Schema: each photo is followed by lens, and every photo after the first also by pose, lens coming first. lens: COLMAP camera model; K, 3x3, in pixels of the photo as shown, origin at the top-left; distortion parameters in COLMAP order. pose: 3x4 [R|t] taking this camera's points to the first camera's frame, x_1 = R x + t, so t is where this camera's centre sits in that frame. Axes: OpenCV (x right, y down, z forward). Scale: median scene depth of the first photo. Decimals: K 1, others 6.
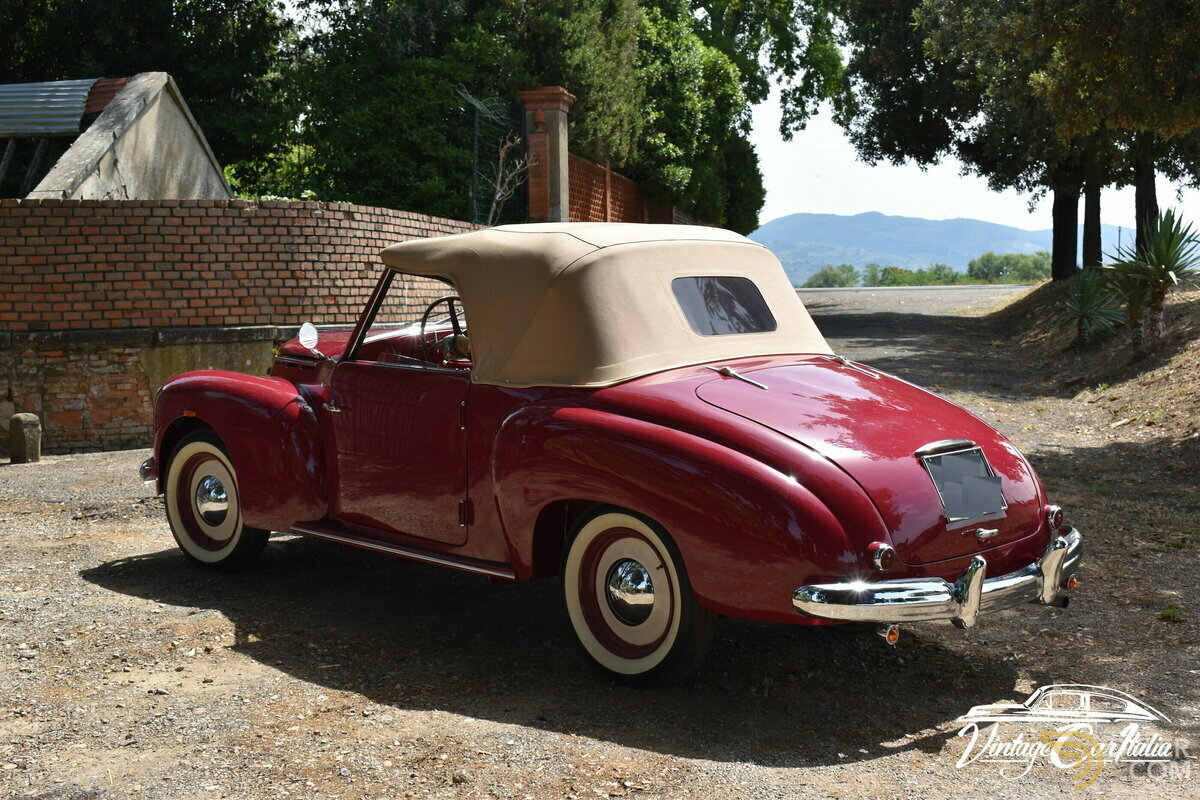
lens RADIAL K [[1658.5, 0, 599.6], [0, 1658.5, 399.8], [0, 0, 1]] dist [-0.022857, 0.000000]
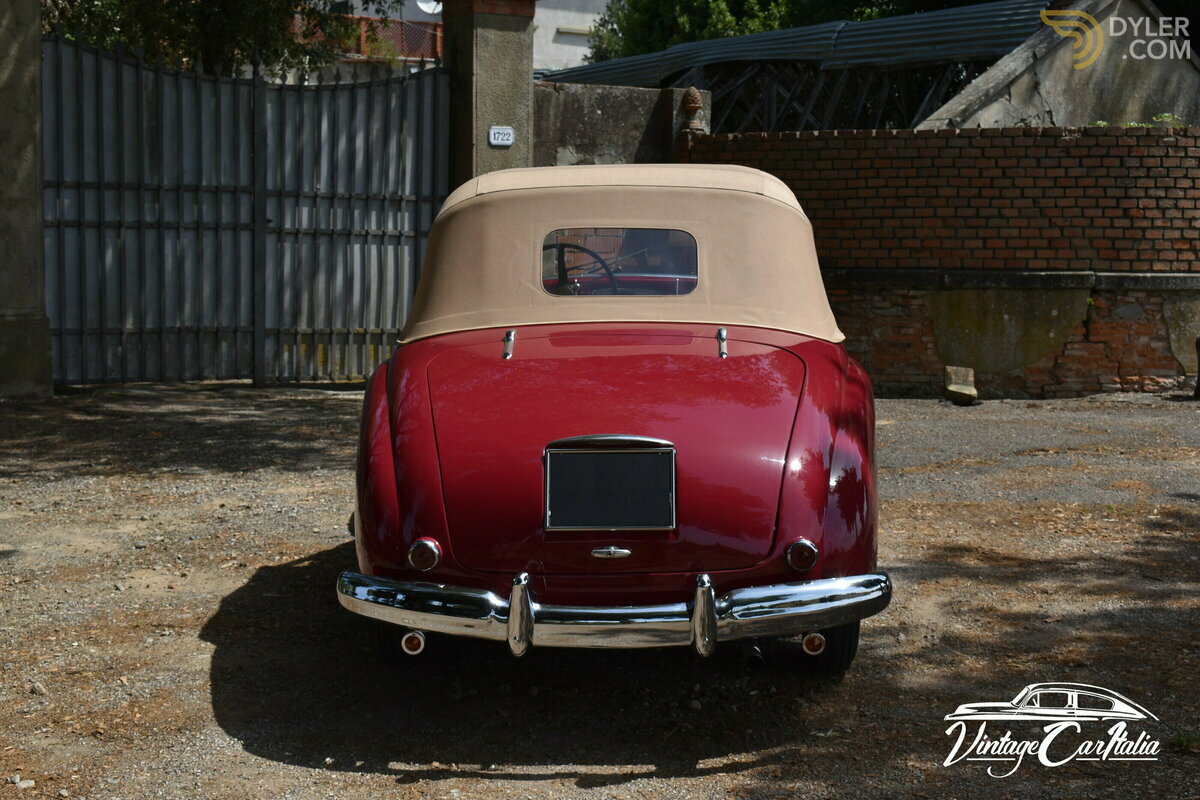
lens RADIAL K [[1876.0, 0, 602.2], [0, 1876.0, 401.9], [0, 0, 1]] dist [-0.016417, 0.000000]
pose [[0.685936, 0.086542, -0.722497, 0.350536], [-0.064395, 0.996226, 0.058193, -0.018085], [0.724807, 0.006609, 0.688921, 0.144202]]
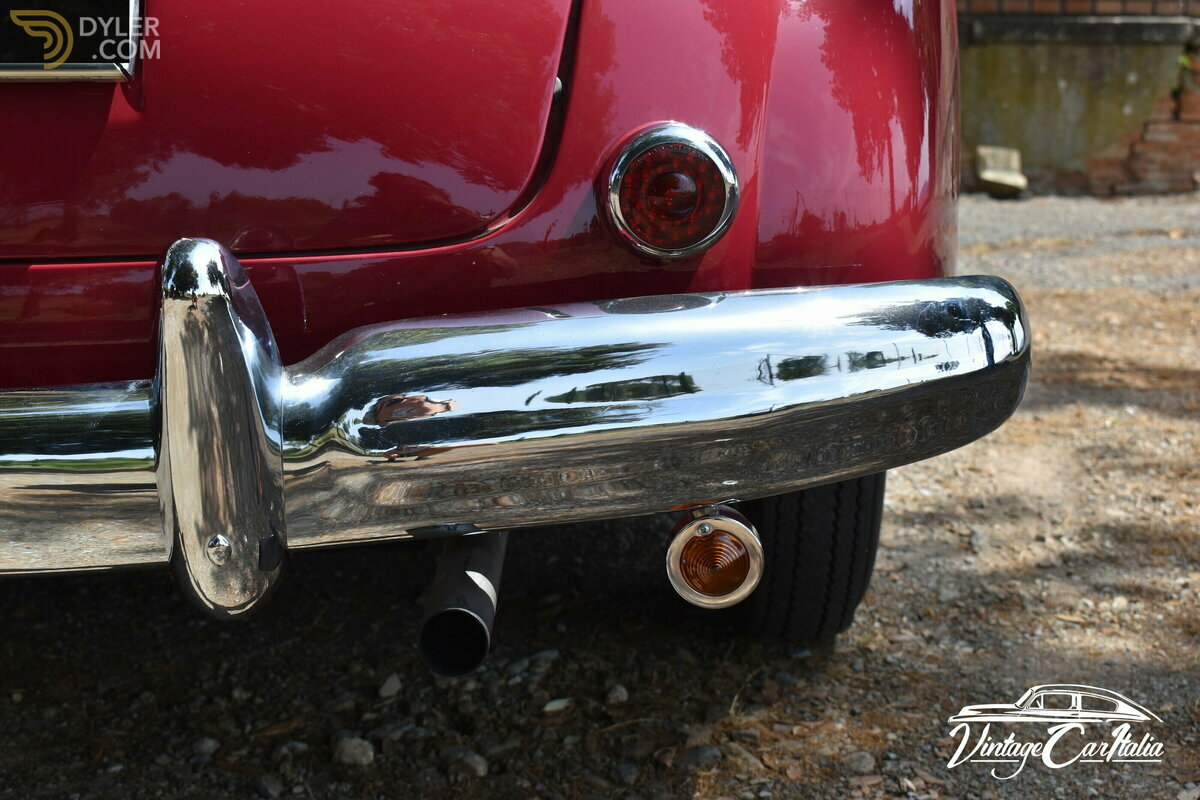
lens RADIAL K [[1960.4, 0, 598.1], [0, 1960.4, 401.4], [0, 0, 1]] dist [-0.020480, 0.000000]
pose [[0.694972, 0.126575, -0.707809, 0.178646], [-0.068991, 0.991581, 0.109581, 0.030561], [0.715720, -0.027323, 0.697853, 0.358953]]
